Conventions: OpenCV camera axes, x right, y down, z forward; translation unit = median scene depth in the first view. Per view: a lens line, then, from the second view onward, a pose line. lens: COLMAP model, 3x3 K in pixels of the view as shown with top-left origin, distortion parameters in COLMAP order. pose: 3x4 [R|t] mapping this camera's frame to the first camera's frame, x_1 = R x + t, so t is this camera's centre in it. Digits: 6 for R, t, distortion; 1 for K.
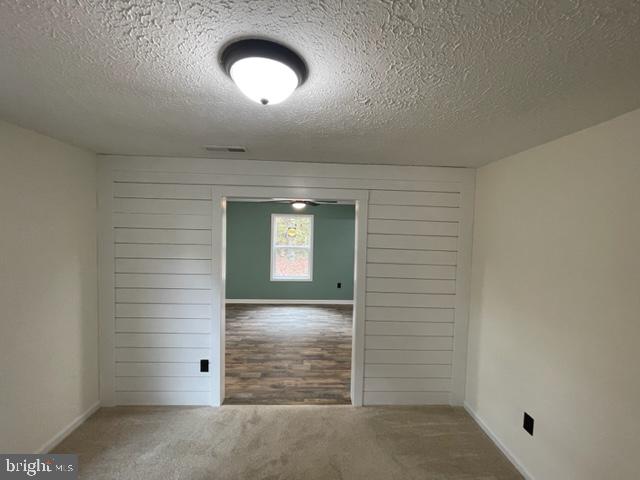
lens RADIAL K [[259.2, 0, 318.0], [0, 259.2, 242.3], [0, 0, 1]] dist [-0.008991, 0.000645]
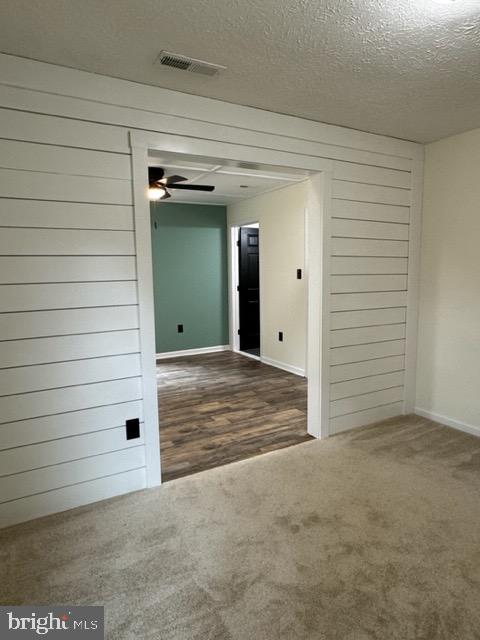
lens RADIAL K [[404.1, 0, 236.4], [0, 404.1, 325.0], [0, 0, 1]] dist [-0.000705, -0.001383]
pose [[0.887728, -0.101227, 0.449100, -0.457464], [0.059324, 0.992546, 0.106454, 0.100149], [-0.456529, -0.067860, 0.887117, 0.024451]]
